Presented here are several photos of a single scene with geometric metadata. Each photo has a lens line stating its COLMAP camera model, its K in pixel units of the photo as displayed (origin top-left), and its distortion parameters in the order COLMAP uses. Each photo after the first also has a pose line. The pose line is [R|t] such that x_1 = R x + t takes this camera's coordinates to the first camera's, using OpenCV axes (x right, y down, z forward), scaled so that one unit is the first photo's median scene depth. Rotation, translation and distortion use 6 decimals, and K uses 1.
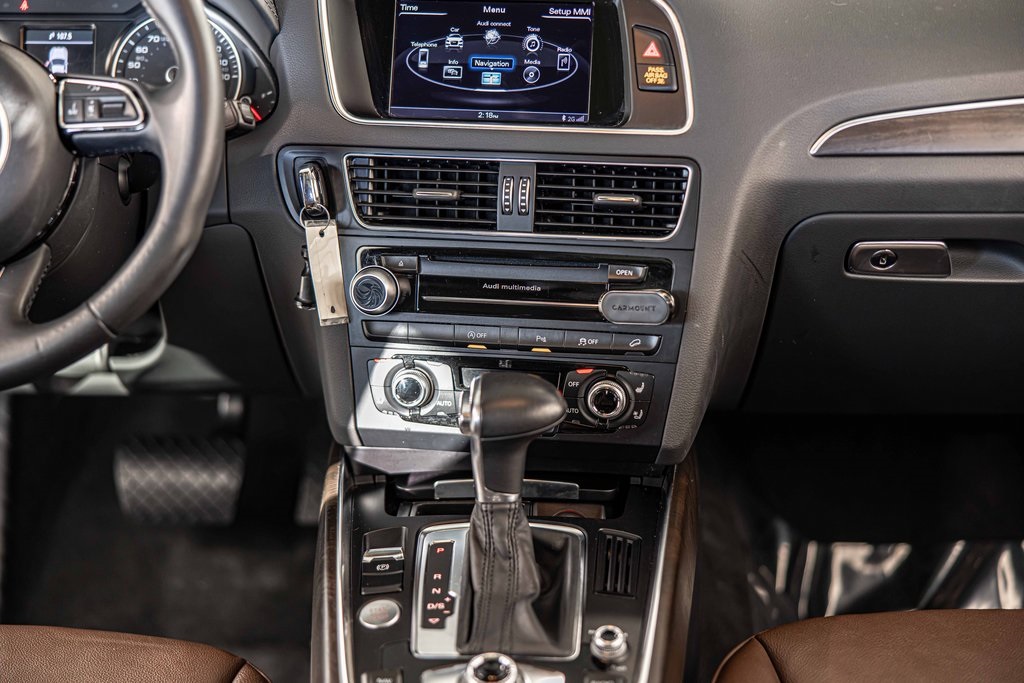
lens RADIAL K [[1653.9, 0, 516.9], [0, 1653.9, 335.3], [0, 0, 1]] dist [-0.008501, 0.000000]
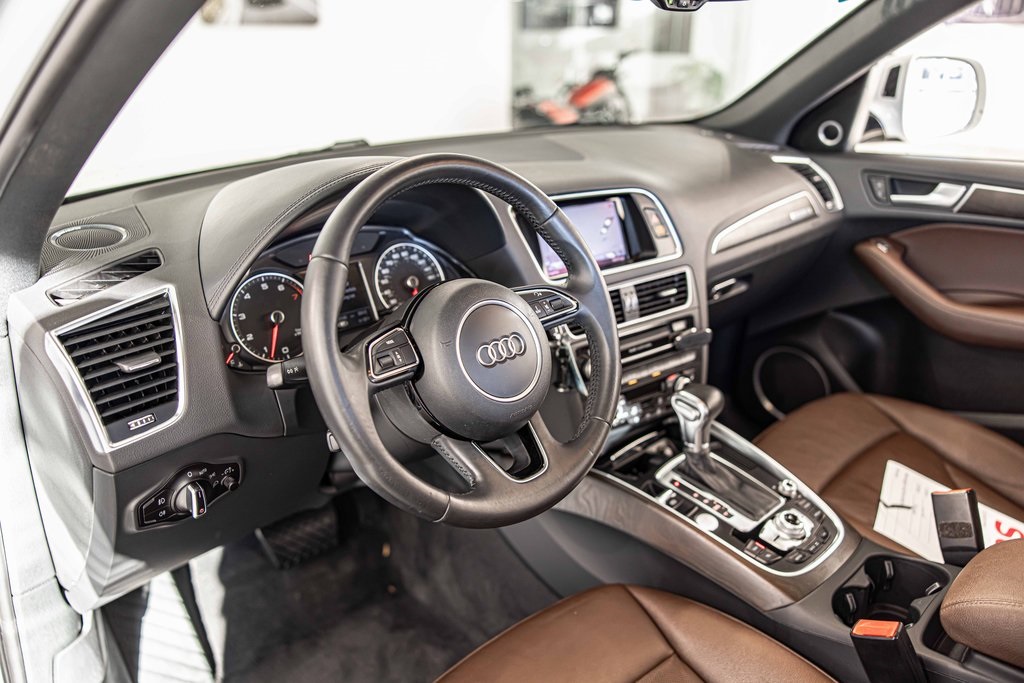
lens RADIAL K [[784.7, 0, 510.8], [0, 784.7, 340.3], [0, 0, 1]] dist [-0.005865, 0.006525]
pose [[0.706916, -0.262264, 0.656877, -0.704996], [0.248085, 0.961651, 0.116965, -0.180284], [-0.662362, 0.080277, 0.744871, 0.392970]]
